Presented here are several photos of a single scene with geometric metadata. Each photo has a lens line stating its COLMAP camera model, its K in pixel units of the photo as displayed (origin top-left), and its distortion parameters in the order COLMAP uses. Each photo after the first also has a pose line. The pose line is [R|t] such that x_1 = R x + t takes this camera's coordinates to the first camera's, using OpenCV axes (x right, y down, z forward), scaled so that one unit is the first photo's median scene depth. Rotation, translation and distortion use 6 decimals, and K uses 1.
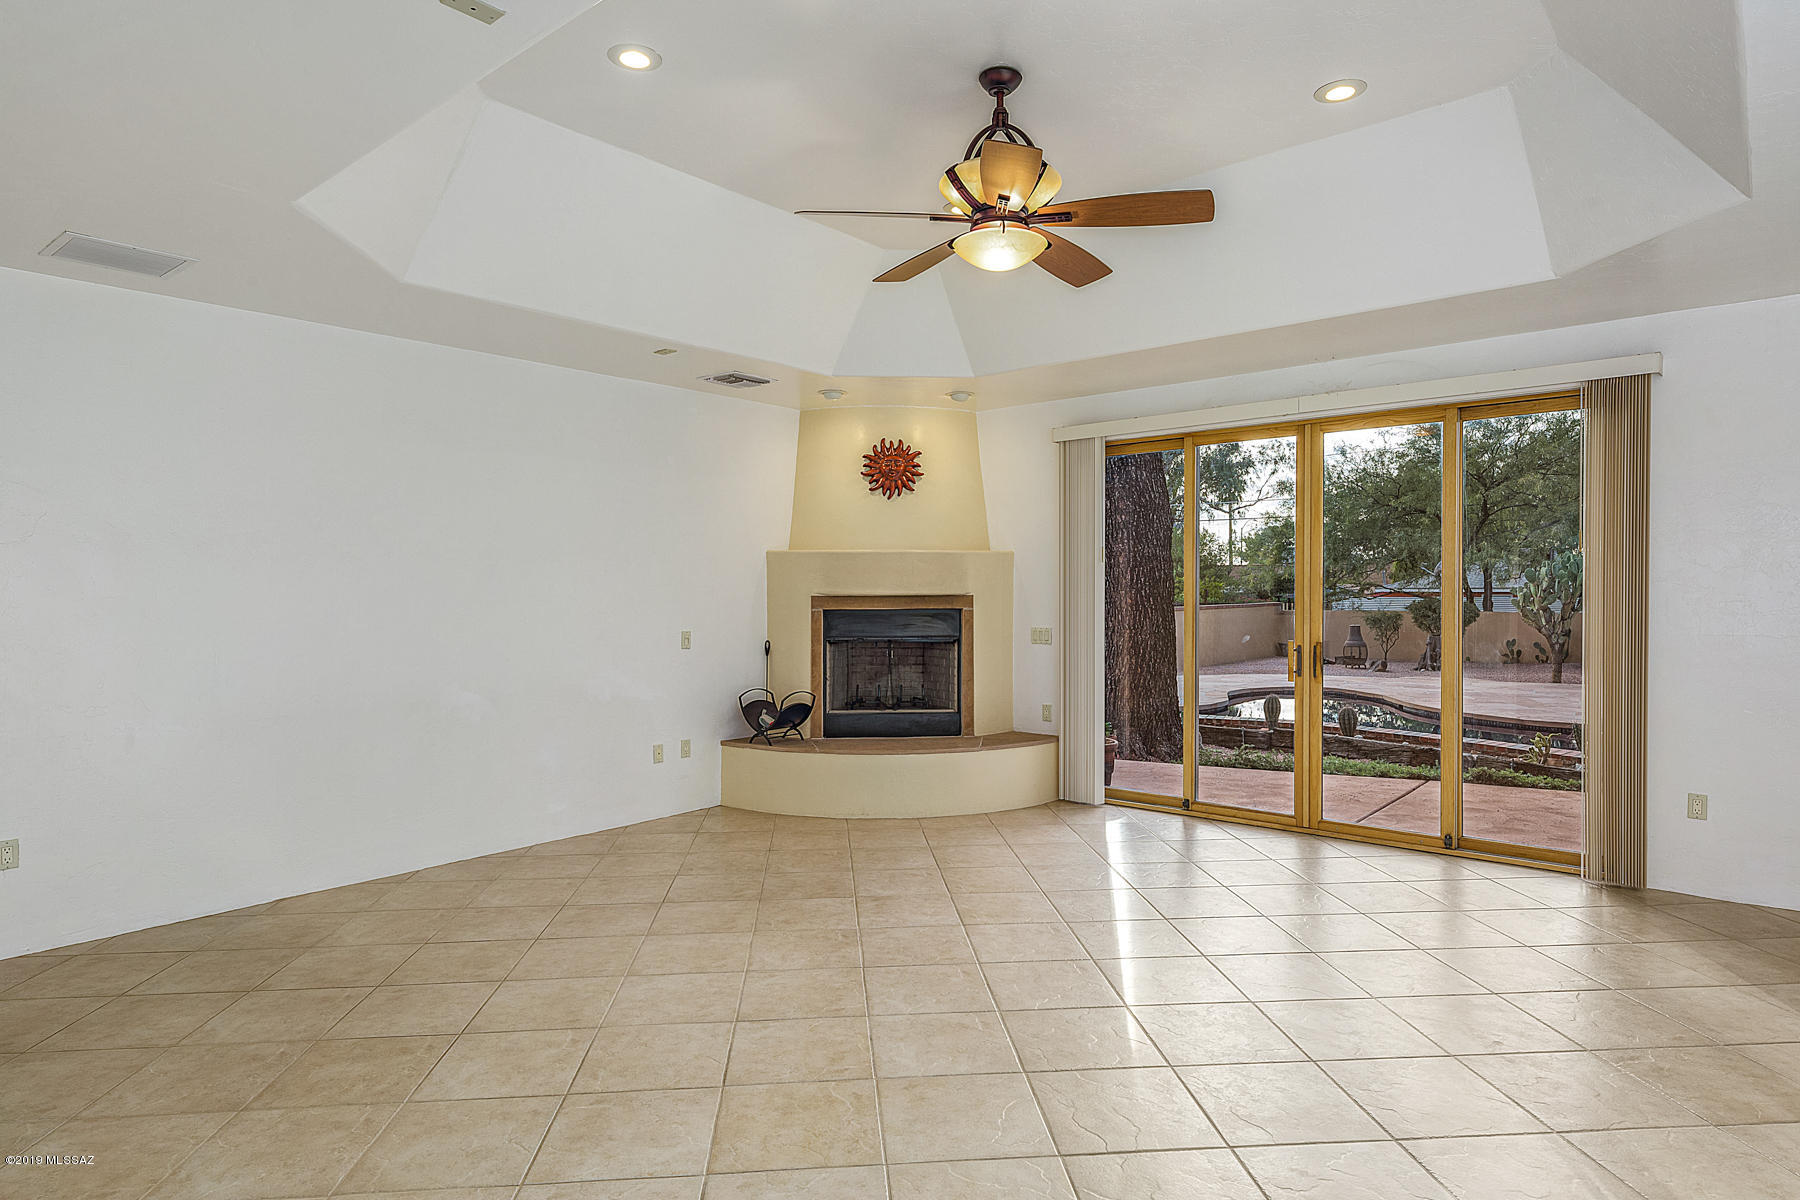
lens RADIAL K [[974.5, 0, 900.0], [0, 974.5, 600.0], [0, 0, 1]] dist [-0.038250, 0.000855]
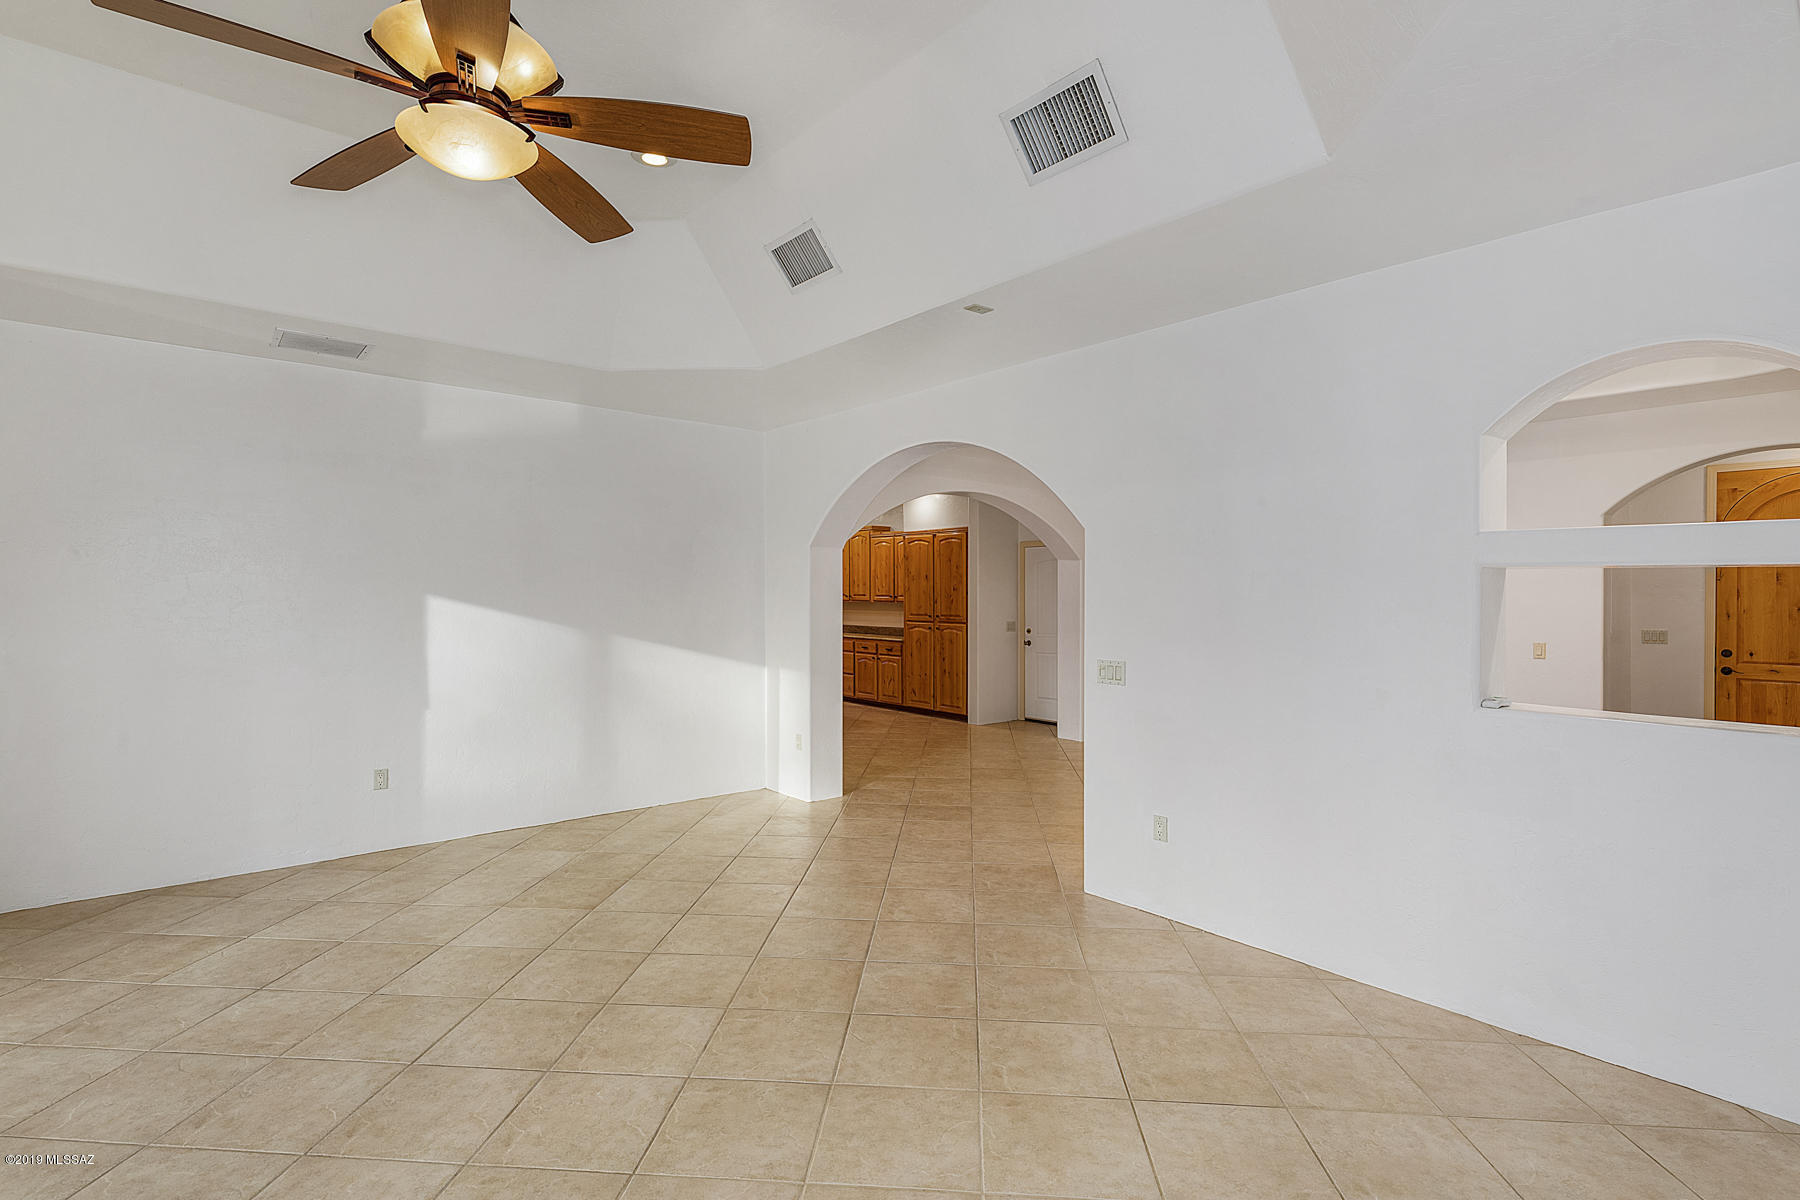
lens RADIAL K [[836.1, 0, 903.3], [0, 836.1, 594.7], [0, 0, 1]] dist [0.015677, -0.000318]
pose [[-0.988105, -0.003382, 0.153743, -0.388469], [-0.001146, 0.999892, 0.014626, -0.039156], [-0.153776, 0.014276, -0.988003, 1.922750]]
